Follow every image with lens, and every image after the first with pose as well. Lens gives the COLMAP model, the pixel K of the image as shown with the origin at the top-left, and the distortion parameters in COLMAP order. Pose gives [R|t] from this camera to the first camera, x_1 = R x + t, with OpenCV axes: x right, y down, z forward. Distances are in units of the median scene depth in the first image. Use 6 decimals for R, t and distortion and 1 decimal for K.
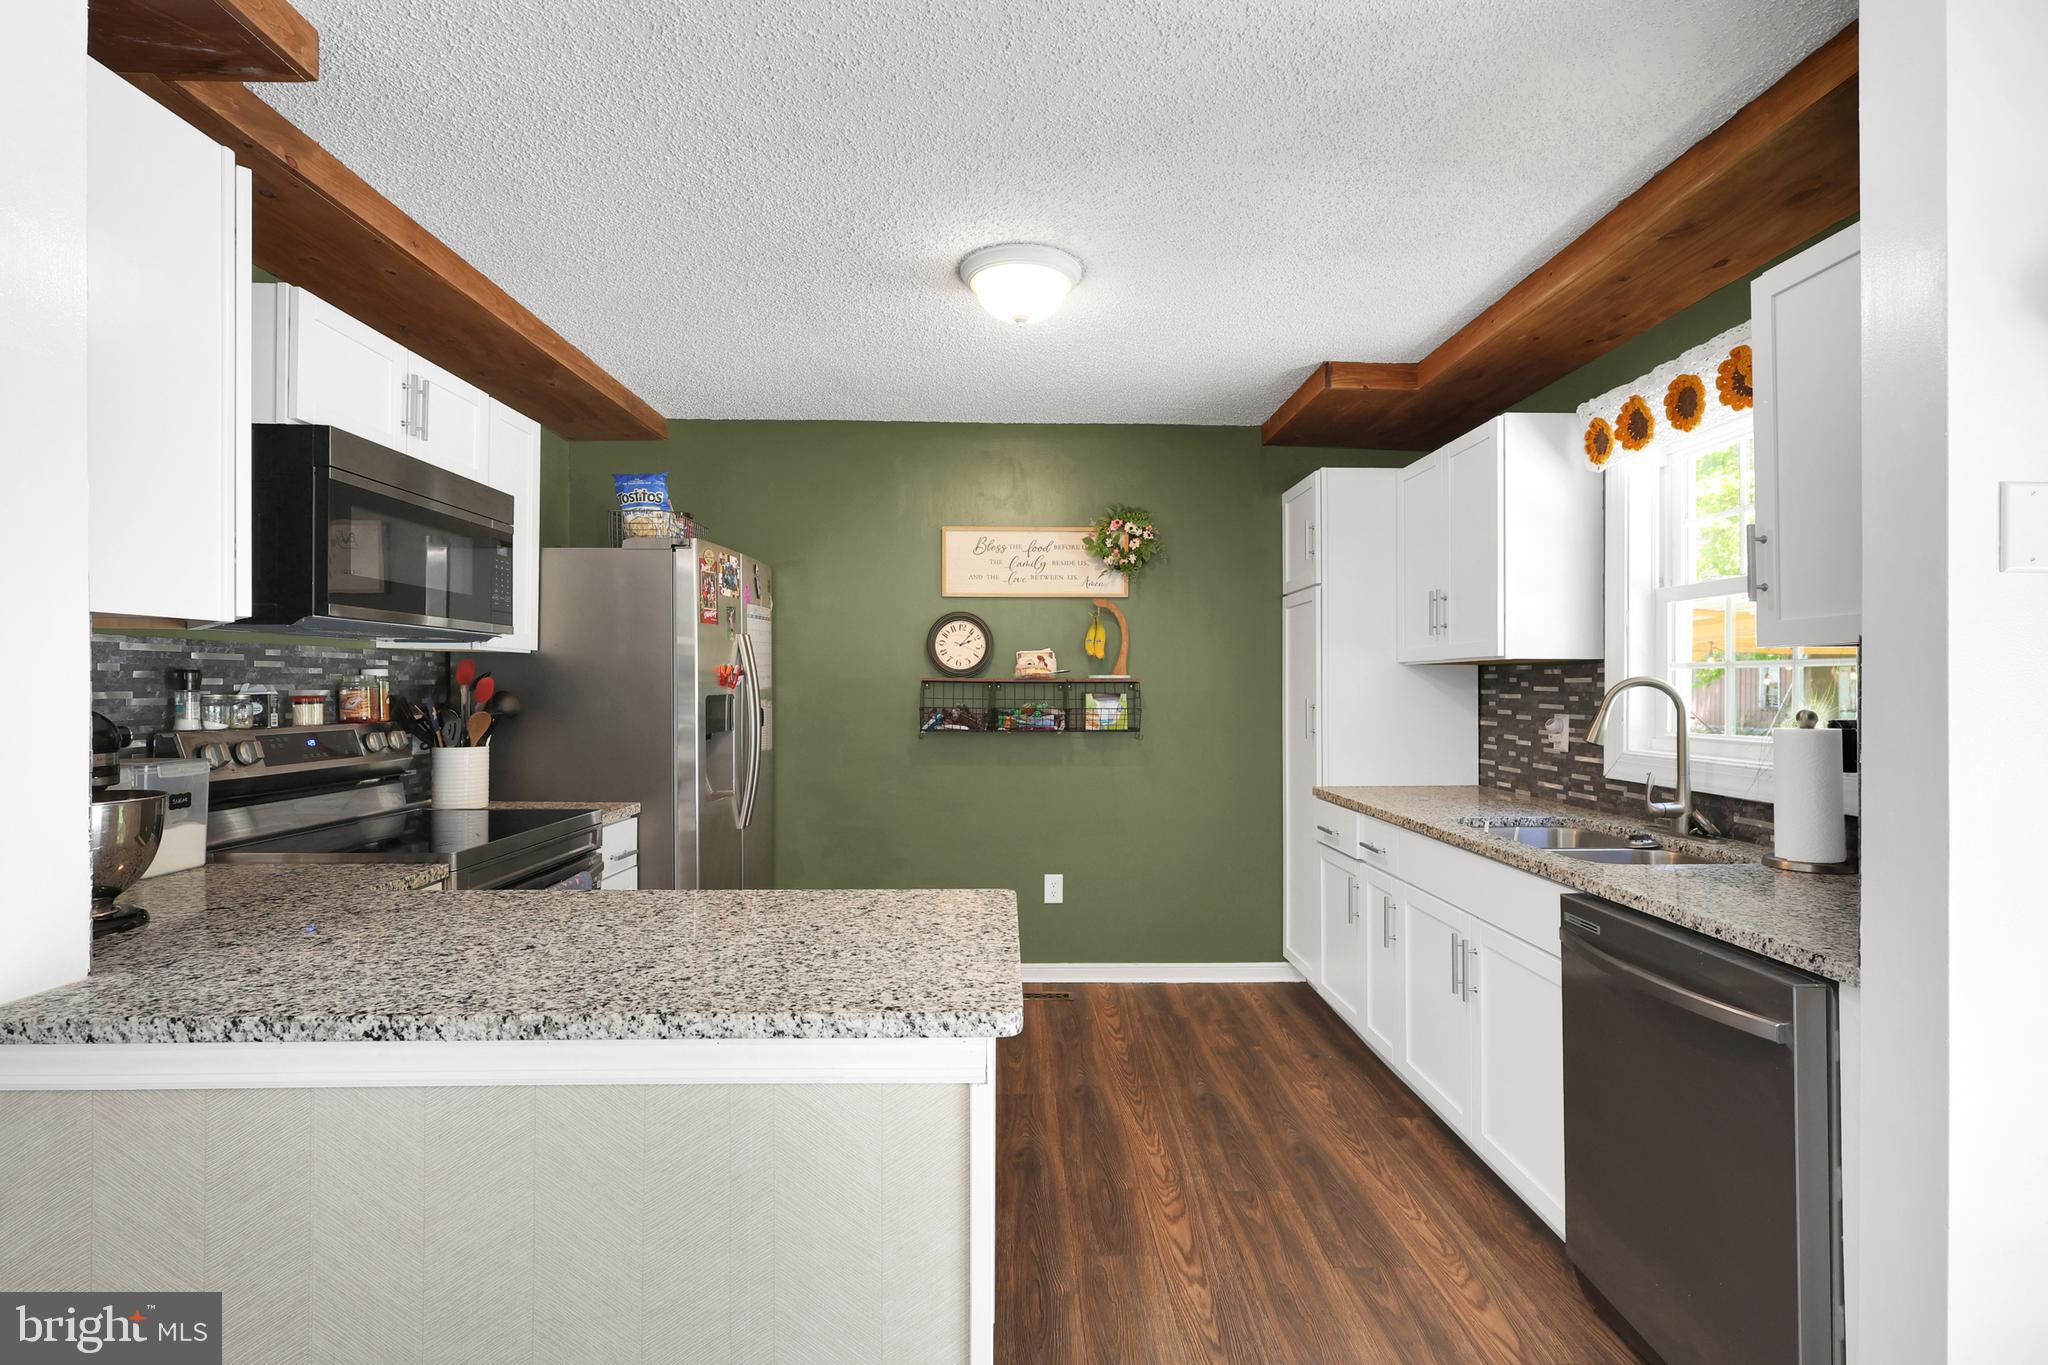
lens RADIAL K [[962.9, 0, 1033.0], [0, 962.9, 663.7], [0, 0, 1]] dist [-0.001159, 0.001728]
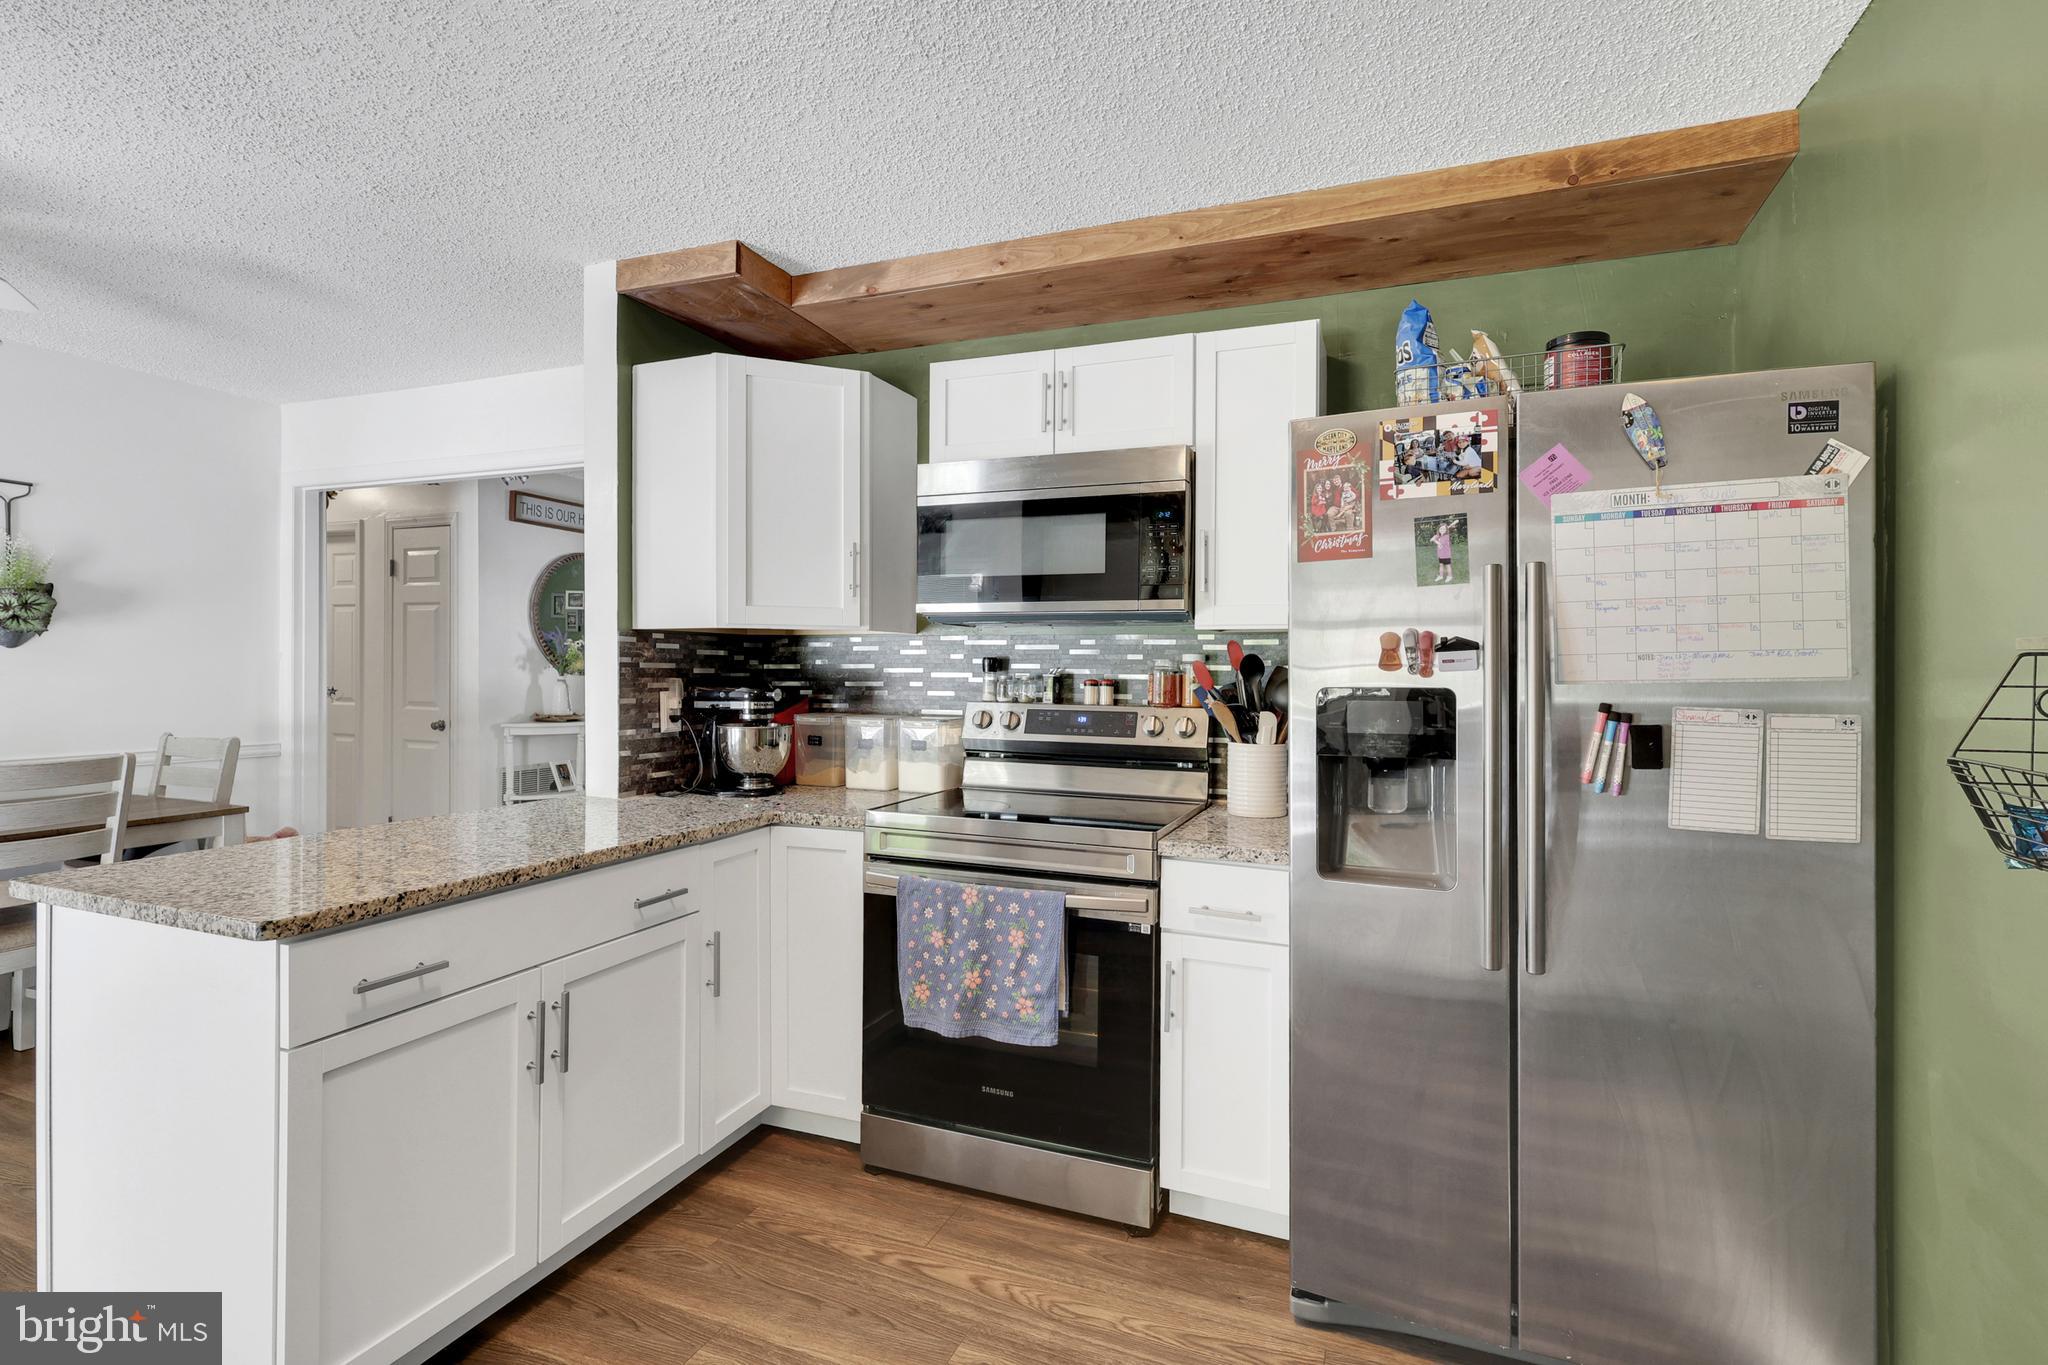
lens RADIAL K [[962.9, 0, 1027.4], [0, 962.9, 674.4], [0, 0, 1]] dist [-0.001159, 0.001728]
pose [[-0.399079, -0.003864, -0.916908, 0.260633], [0.009379, 0.999922, -0.008296, 0.029369], [0.916869, -0.011910, -0.399012, 1.101697]]
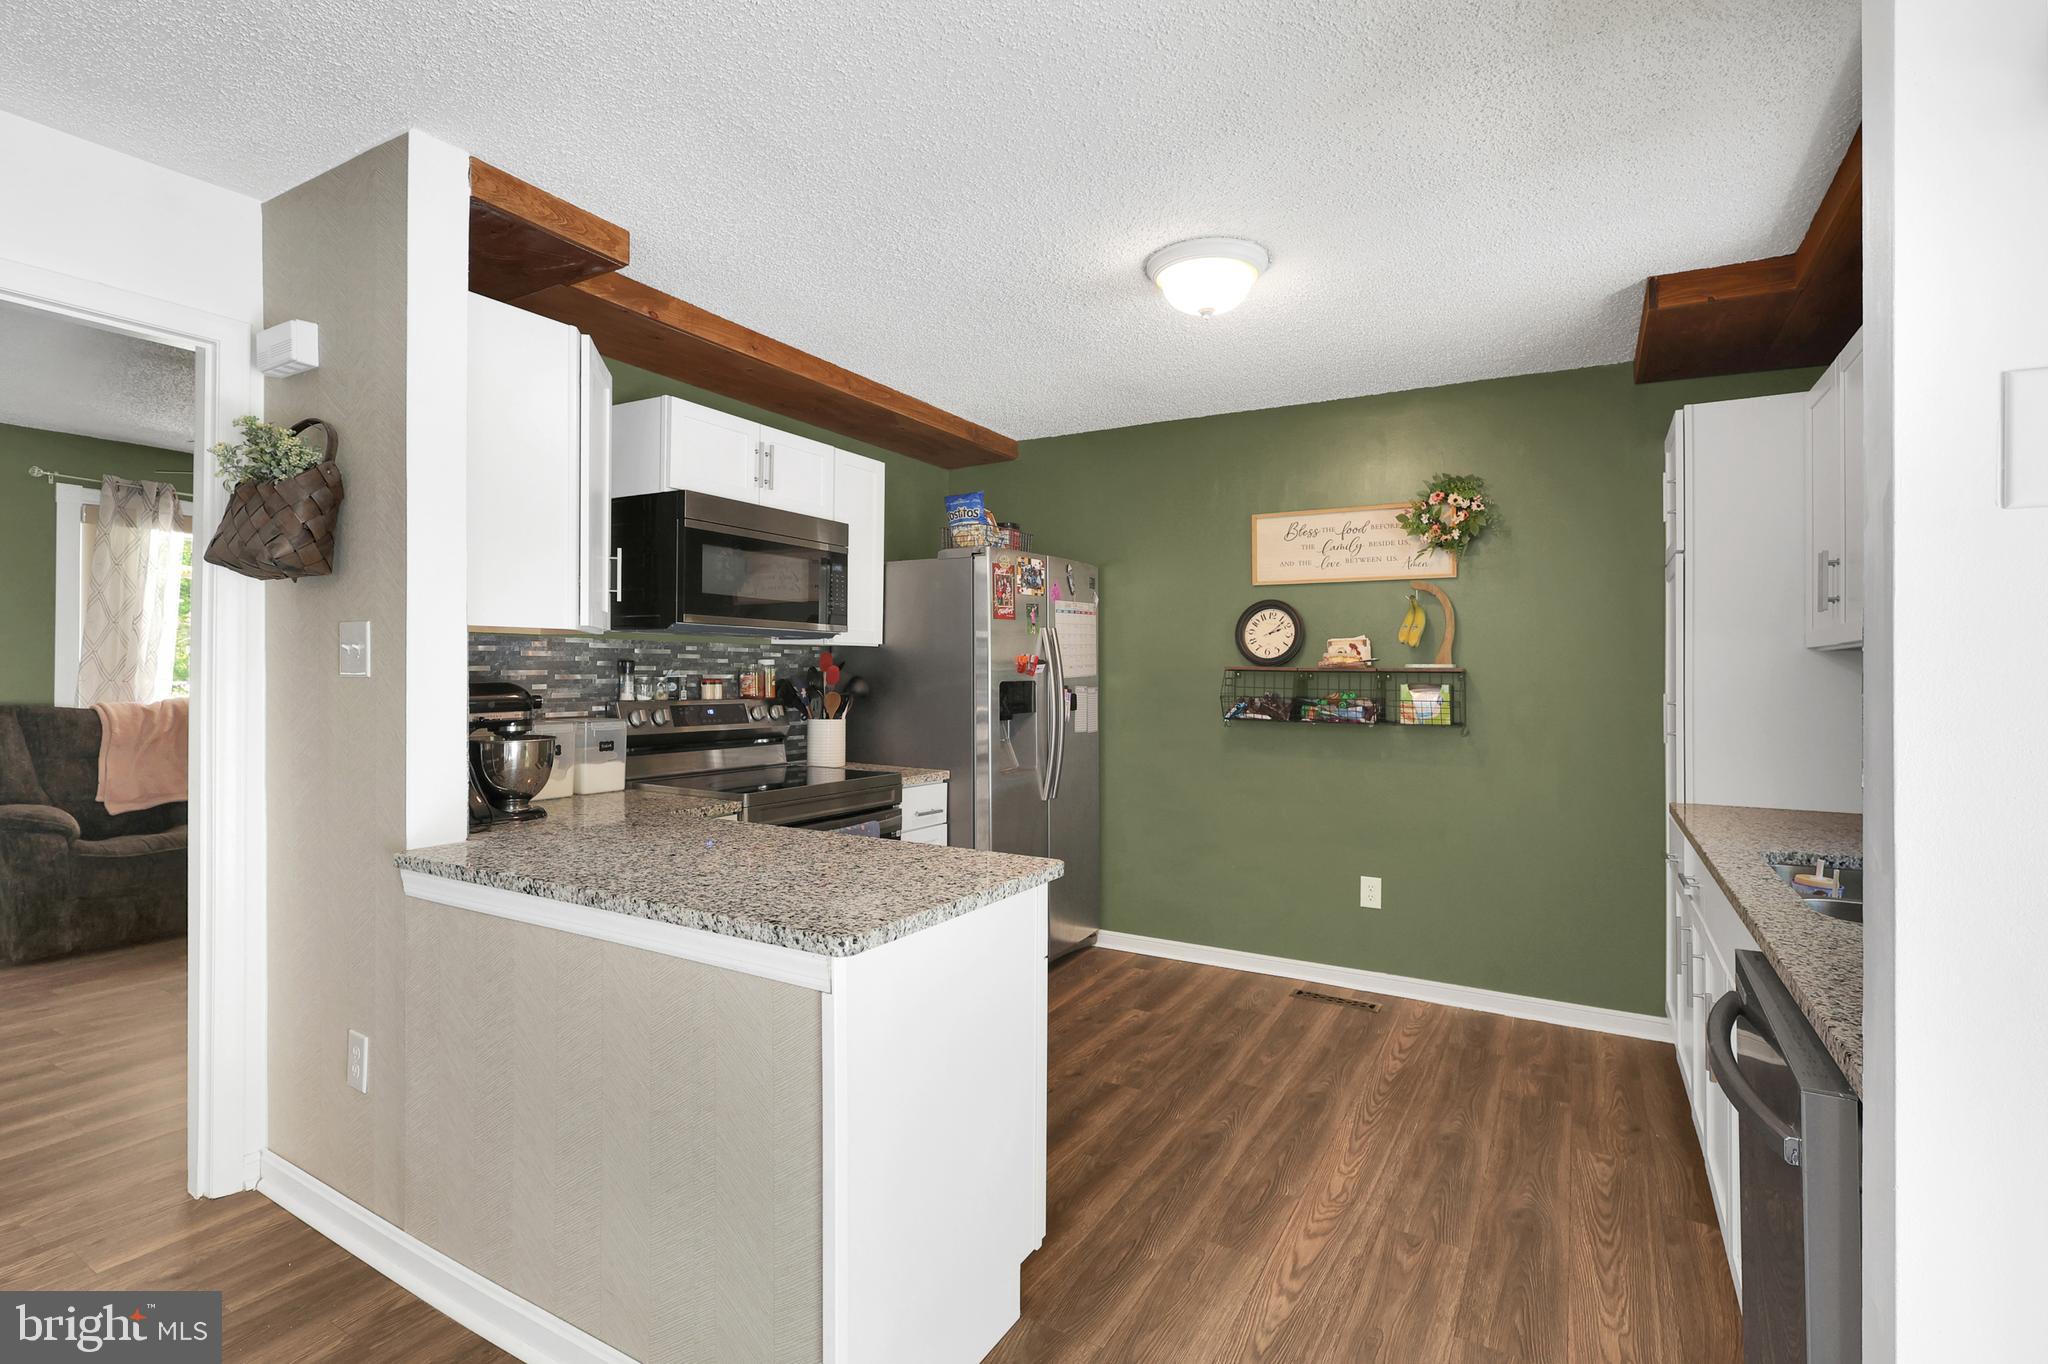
lens RADIAL K [[969.0, 0, 1025.0], [0, 969.0, 655.0], [0, 0, 1]] dist [-0.000624, 0.001788]
pose [[0.848241, -0.005091, -0.529585, 0.311734], [0.006235, 0.999980, 0.000374, 0.000828], [0.529573, -0.003619, 0.848257, 0.029204]]
